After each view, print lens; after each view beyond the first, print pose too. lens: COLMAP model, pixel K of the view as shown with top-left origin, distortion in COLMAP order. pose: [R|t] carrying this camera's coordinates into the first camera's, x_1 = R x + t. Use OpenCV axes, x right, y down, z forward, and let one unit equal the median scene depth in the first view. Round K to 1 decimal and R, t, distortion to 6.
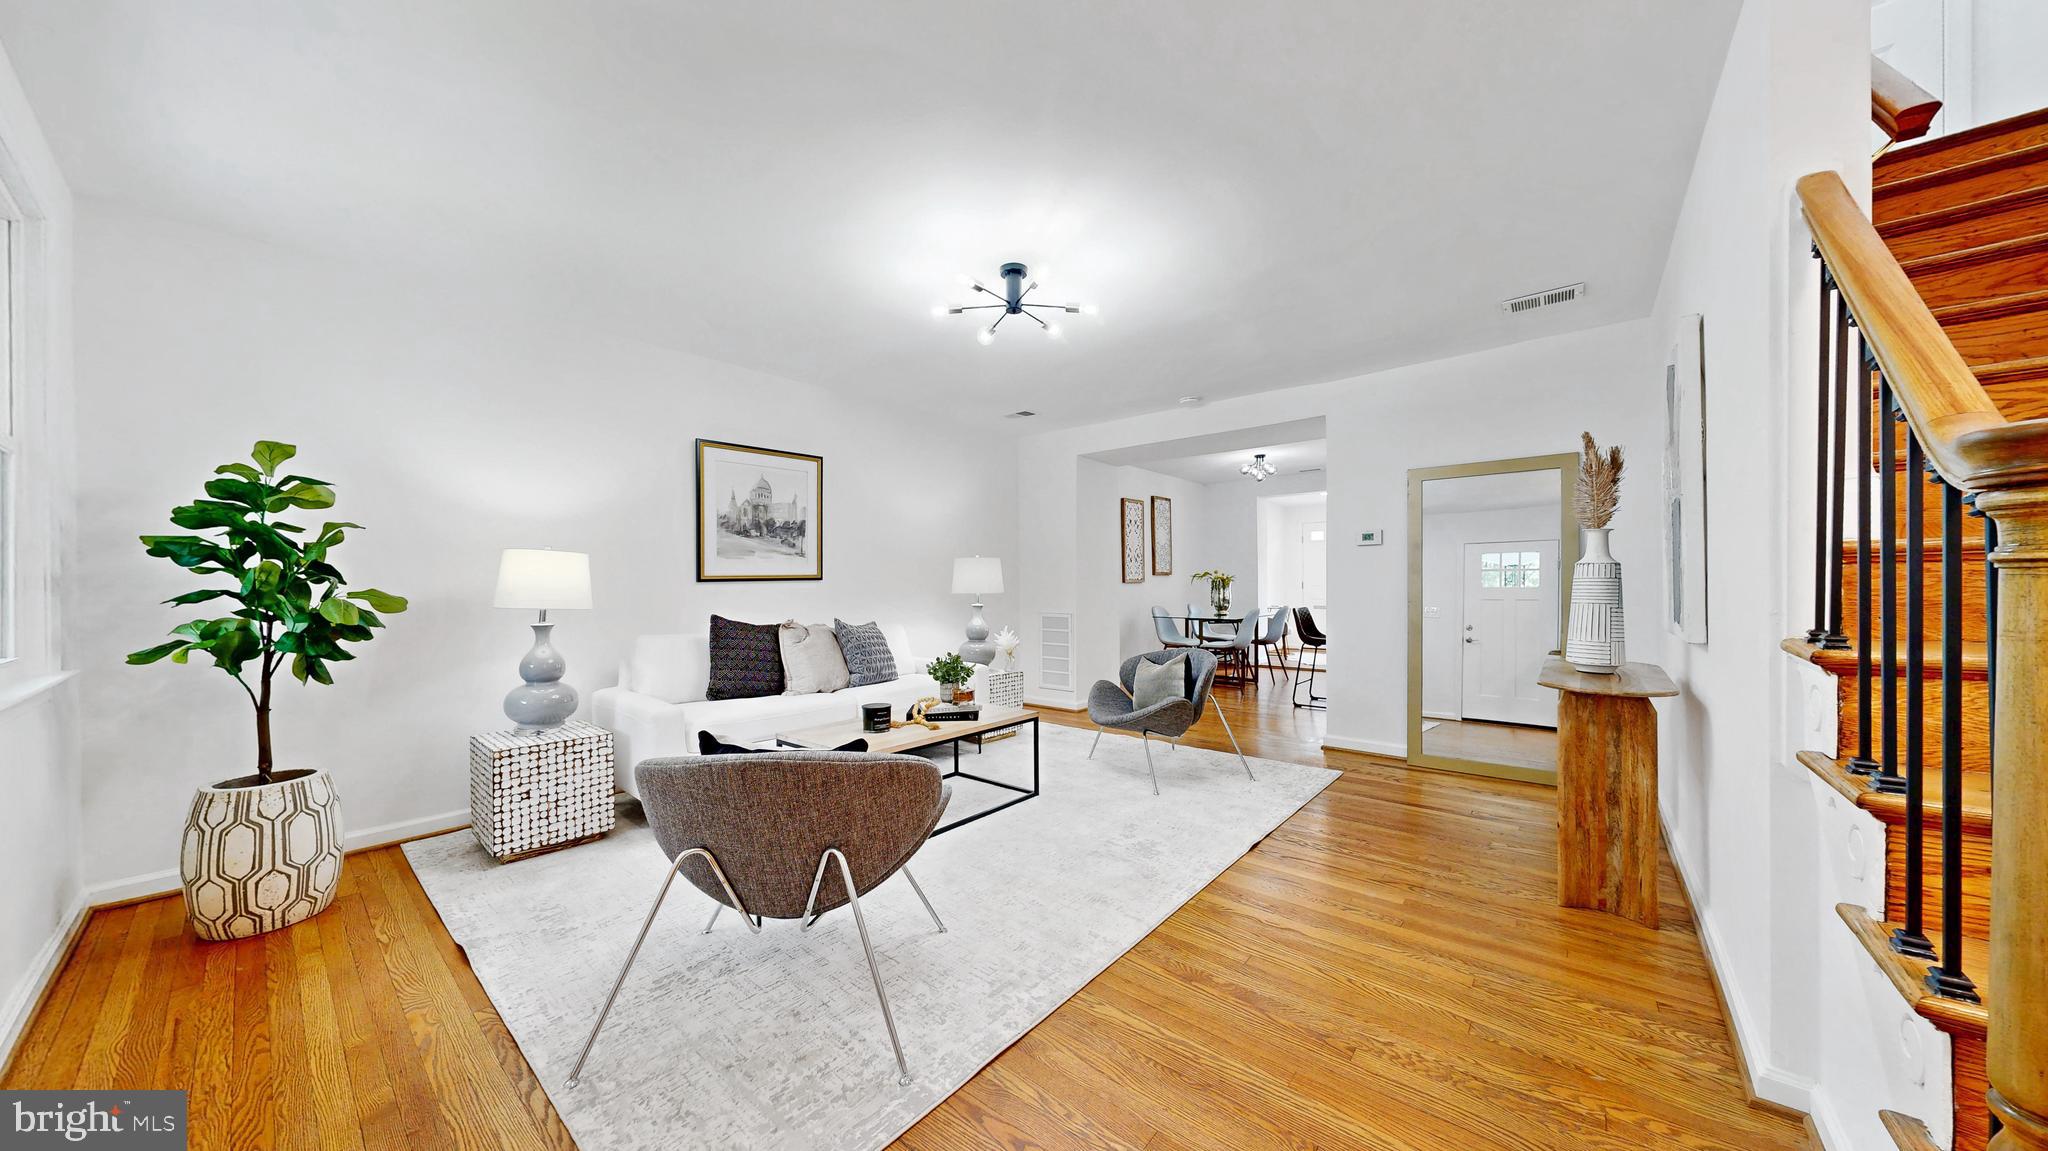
lens RADIAL K [[650.5, 0, 1014.7], [0, 650.5, 590.1], [0, 0, 1]] dist [0.000309, 0.000059]
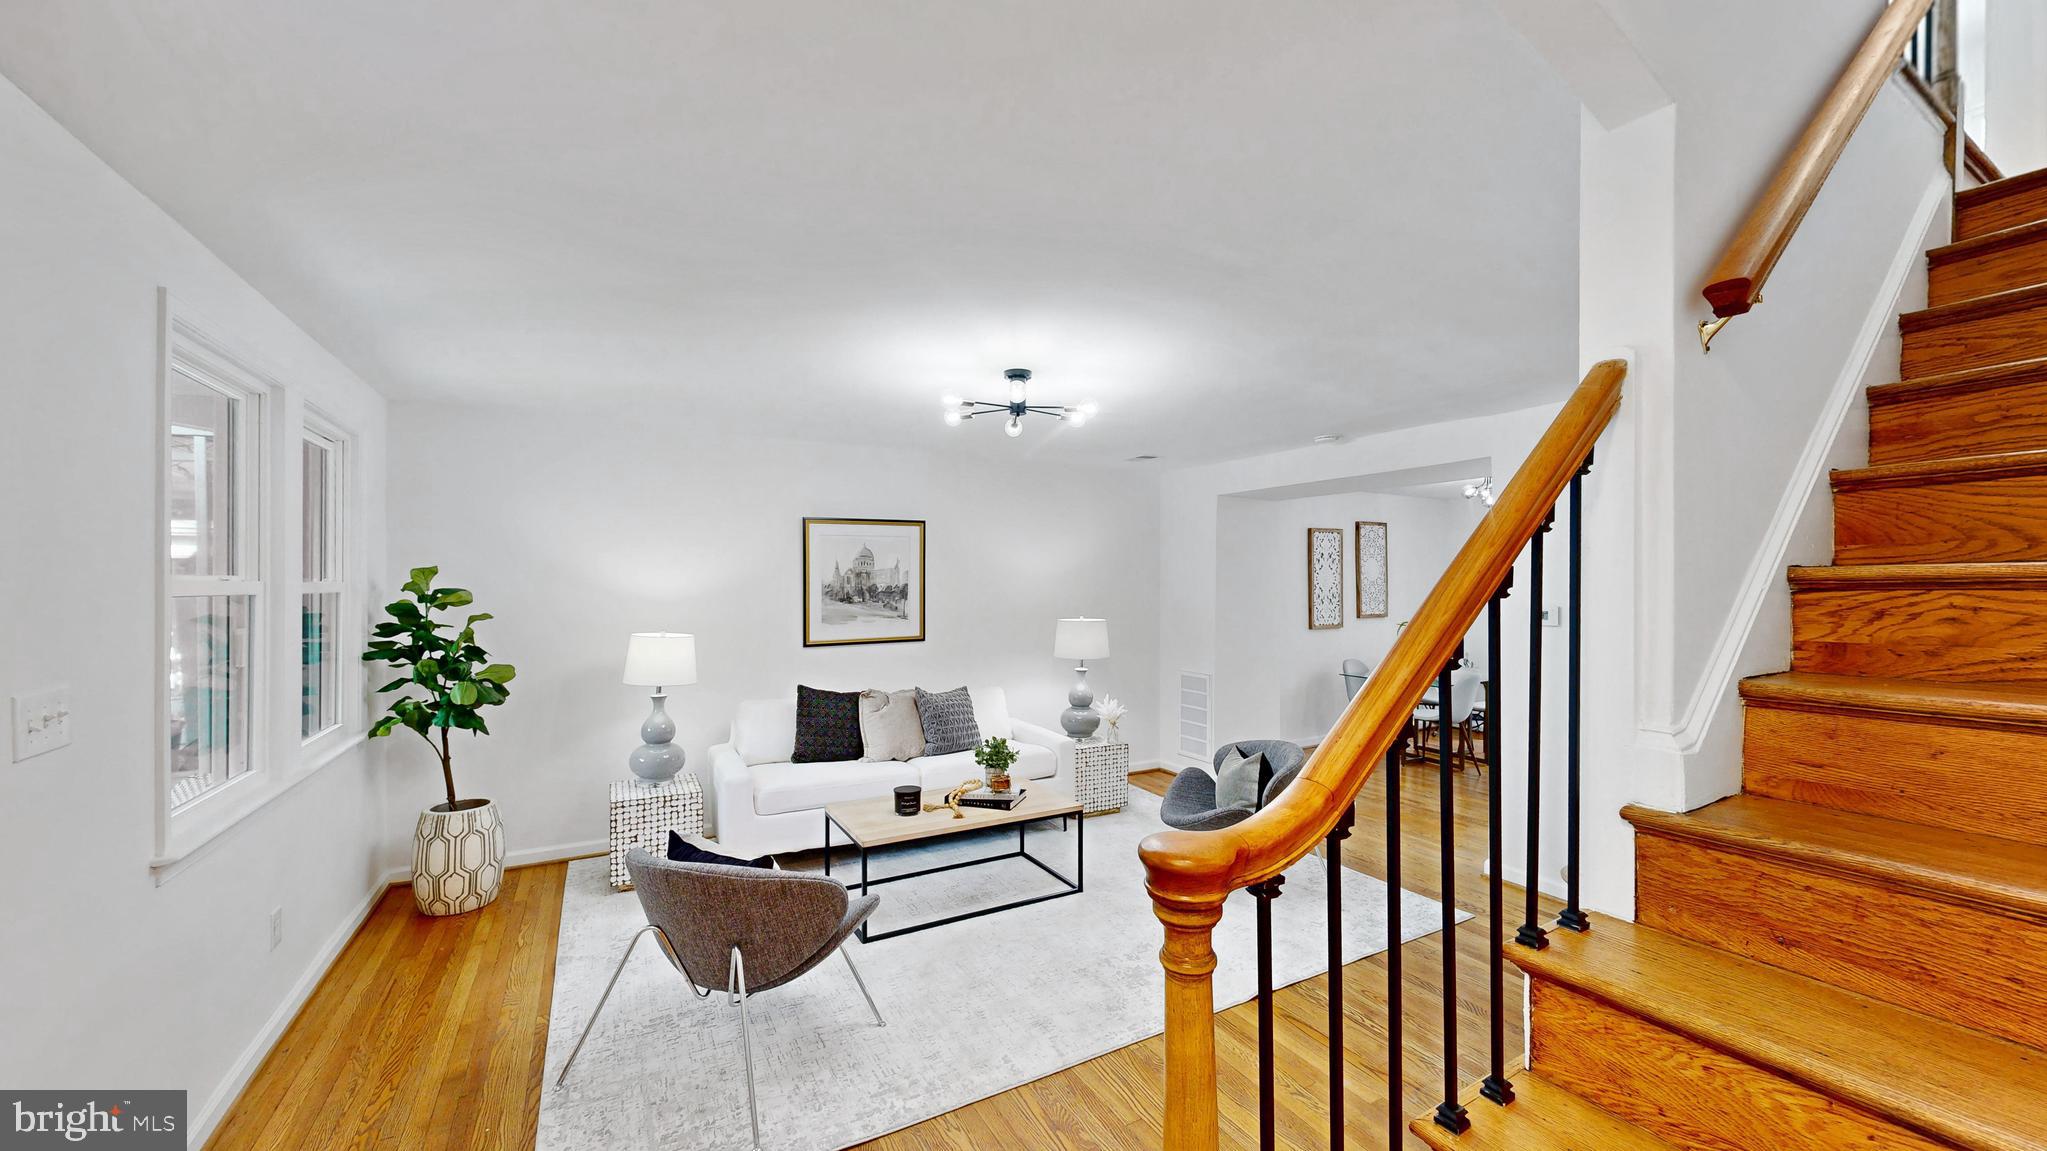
lens RADIAL K [[752.2, 0, 1030.7], [0, 752.2, 584.4], [0, 0, 1]] dist [0.001749, 0.000074]
pose [[0.939232, 0.011778, -0.343082, 0.446990], [-0.012341, 0.999924, 0.000542, -0.180432], [0.343062, 0.003725, 0.939305, -0.089086]]
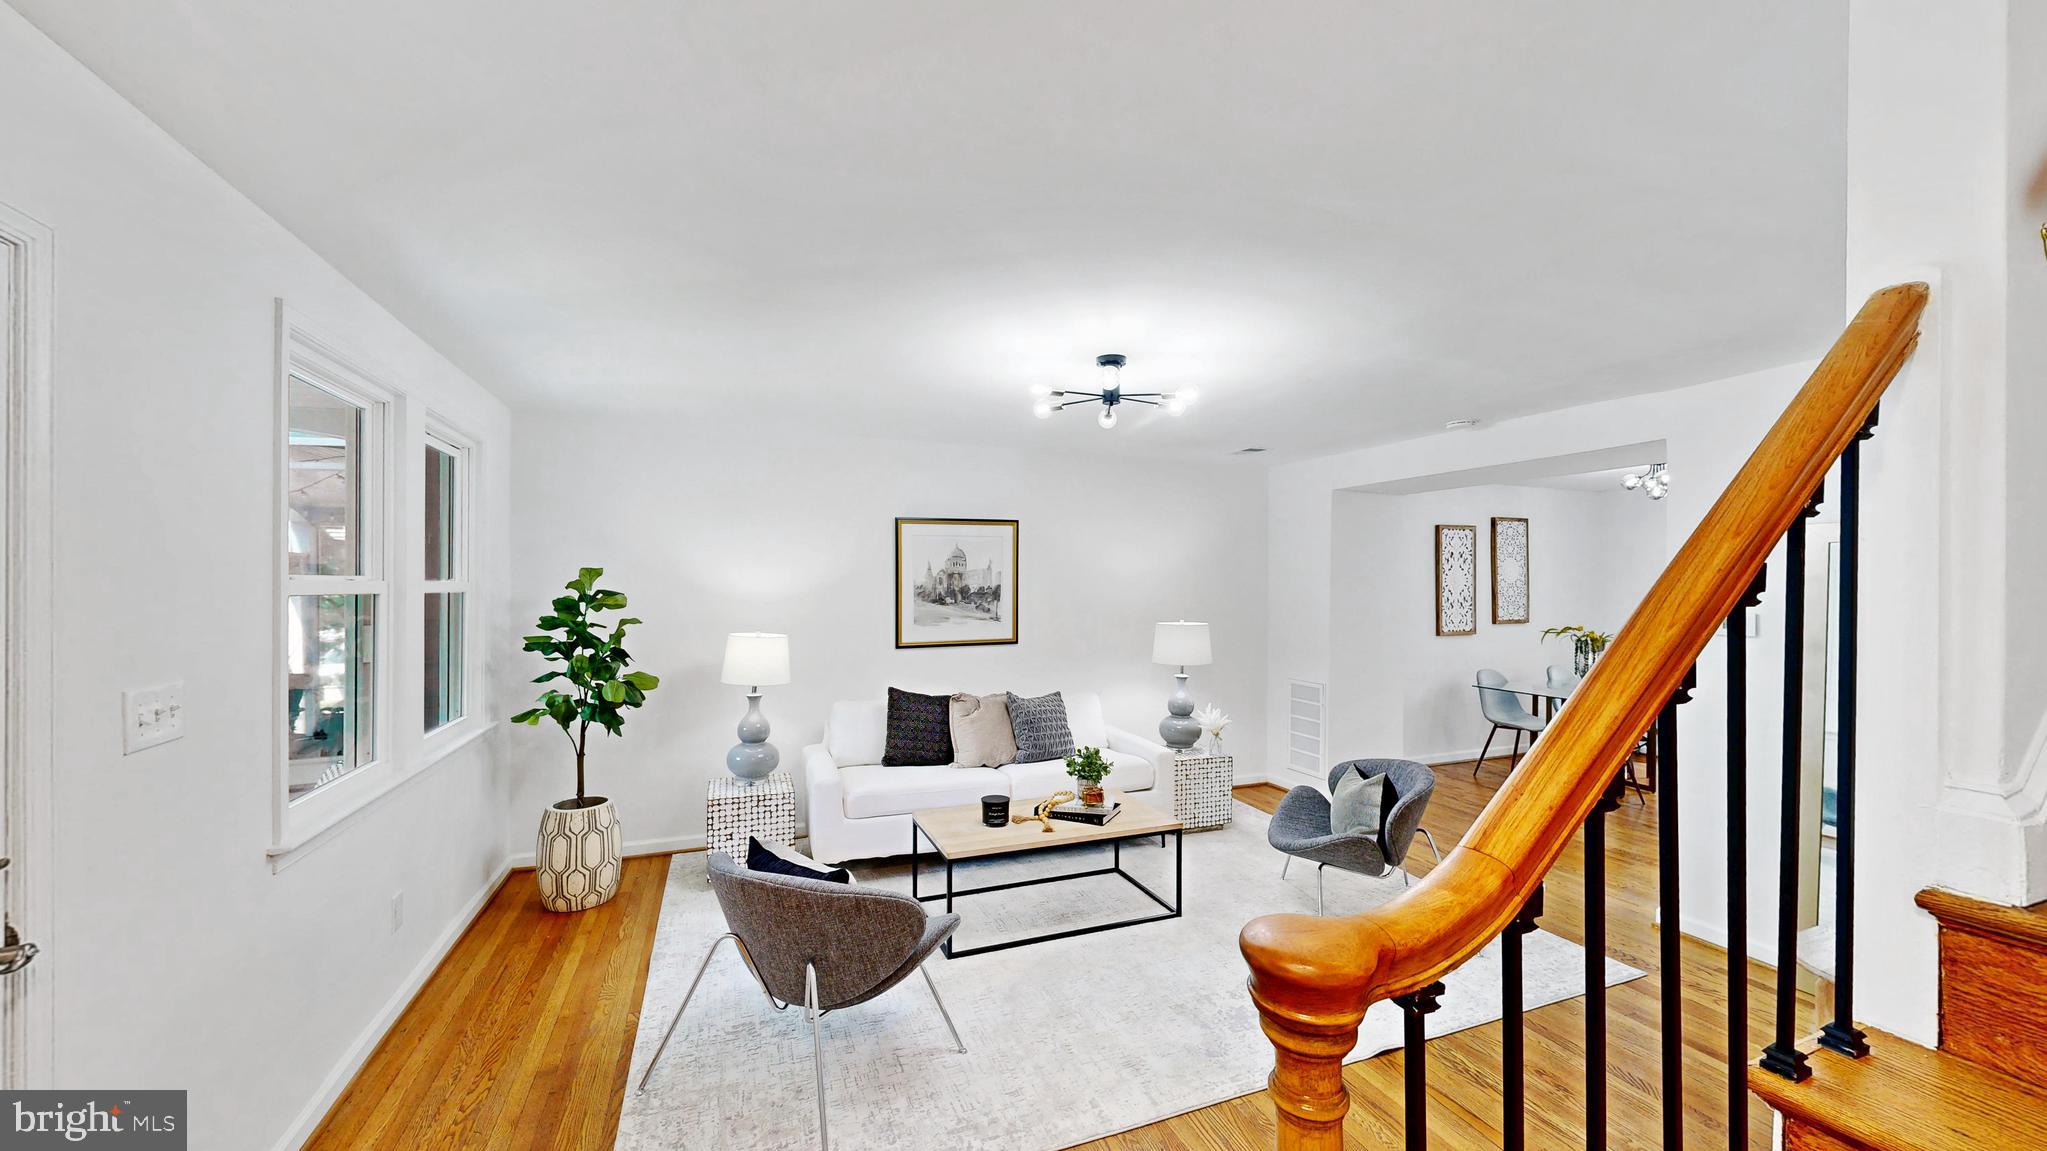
lens RADIAL K [[752.2, 0, 1031.7], [0, 752.2, 587.2], [0, 0, 1]] dist [0.001749, 0.000074]
pose [[0.885197, 0.015153, -0.464969, 0.431690], [-0.014790, 0.999881, 0.004427, -0.180729], [0.464981, 0.002958, 0.885316, -0.011379]]
